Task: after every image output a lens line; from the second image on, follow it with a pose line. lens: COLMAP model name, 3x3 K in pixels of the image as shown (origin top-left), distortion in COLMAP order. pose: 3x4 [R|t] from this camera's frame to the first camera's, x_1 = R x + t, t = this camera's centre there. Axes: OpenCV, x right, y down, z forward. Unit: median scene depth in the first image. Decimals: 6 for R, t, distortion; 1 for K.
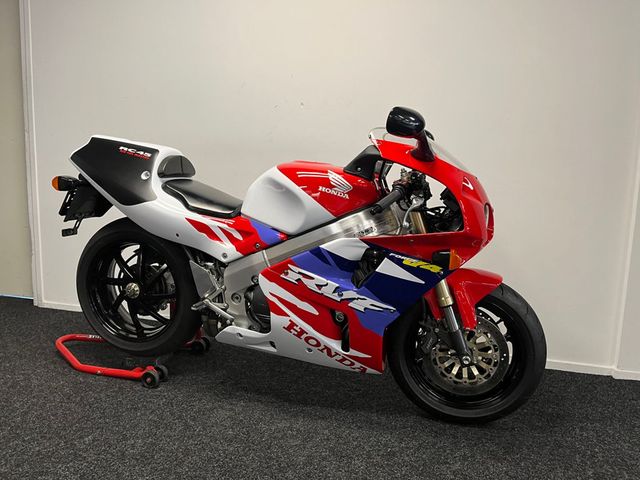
lens RADIAL K [[493.7, 0, 320.0], [0, 493.7, 240.0], [0, 0, 1]] dist [0.084743, -0.130154]
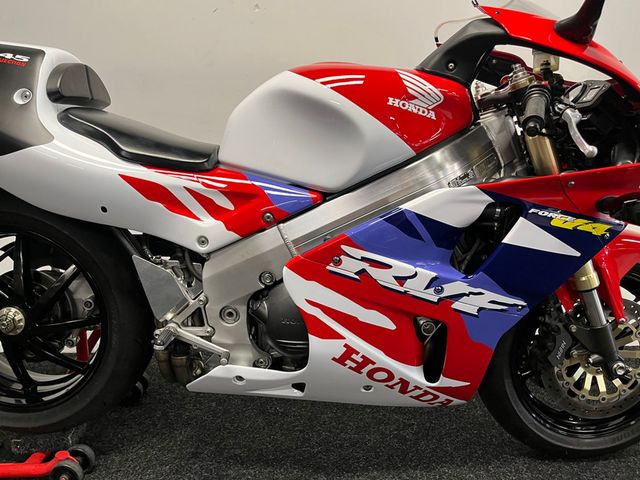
lens RADIAL K [[490.5, 0, 319.8], [0, 490.5, 231.2], [0, 0, 1]] dist [0.089415, -0.123012]
pose [[0.963614, -0.085407, 0.253285, -0.213991], [0.077268, 0.996128, 0.041927, 0.008926], [-0.255885, -0.020831, 0.966483, 0.465229]]
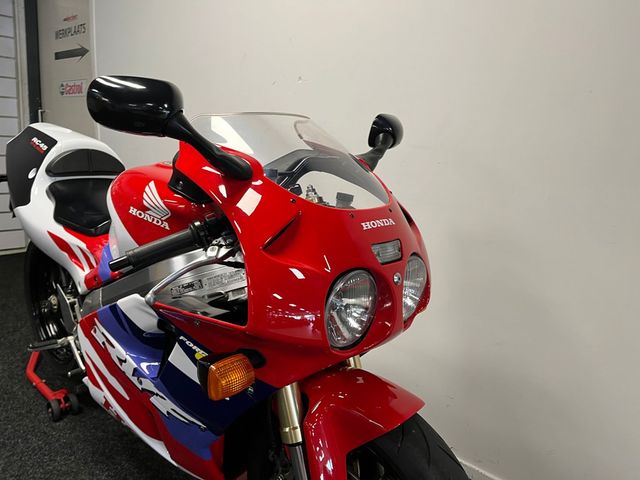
lens RADIAL K [[493.7, 0, 320.0], [0, 493.7, 240.0], [0, 0, 1]] dist [0.084743, -0.130154]
pose [[0.891296, 0.105497, -0.440979, 0.480817], [-0.087082, 0.994279, 0.061857, -0.120881], [0.444982, -0.016732, 0.895383, 0.505899]]
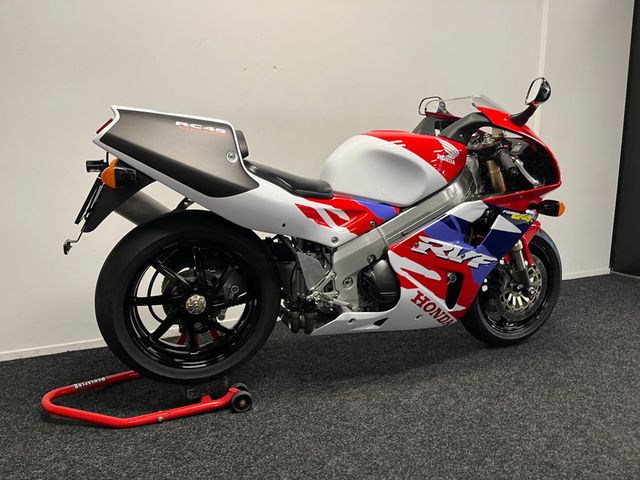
lens RADIAL K [[493.7, 0, 320.0], [0, 493.7, 240.0], [0, 0, 1]] dist [0.084743, -0.130154]
pose [[0.814727, -0.163204, 0.556404, -0.752167], [0.122434, 0.986357, 0.110040, -0.074361], [-0.566772, -0.021530, 0.823593, 0.280937]]
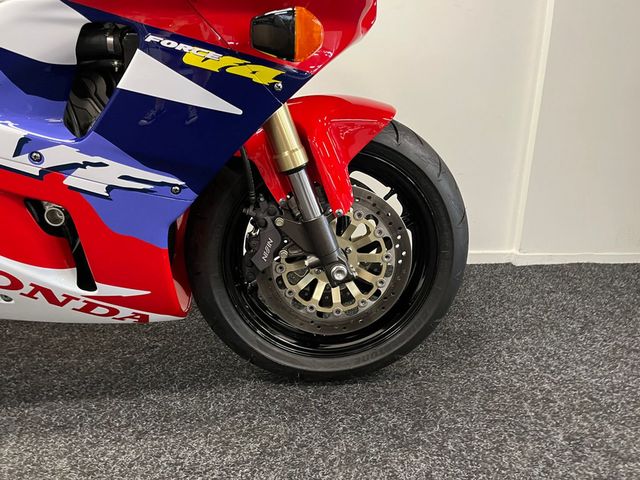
lens RADIAL K [[493.7, 0, 320.0], [0, 493.7, 240.0], [0, 0, 1]] dist [0.084743, -0.130154]
pose [[0.949553, -0.115176, 0.291690, 0.125456], [0.062893, 0.981159, 0.182679, 0.109778], [-0.307235, -0.155118, 0.938906, 0.513106]]
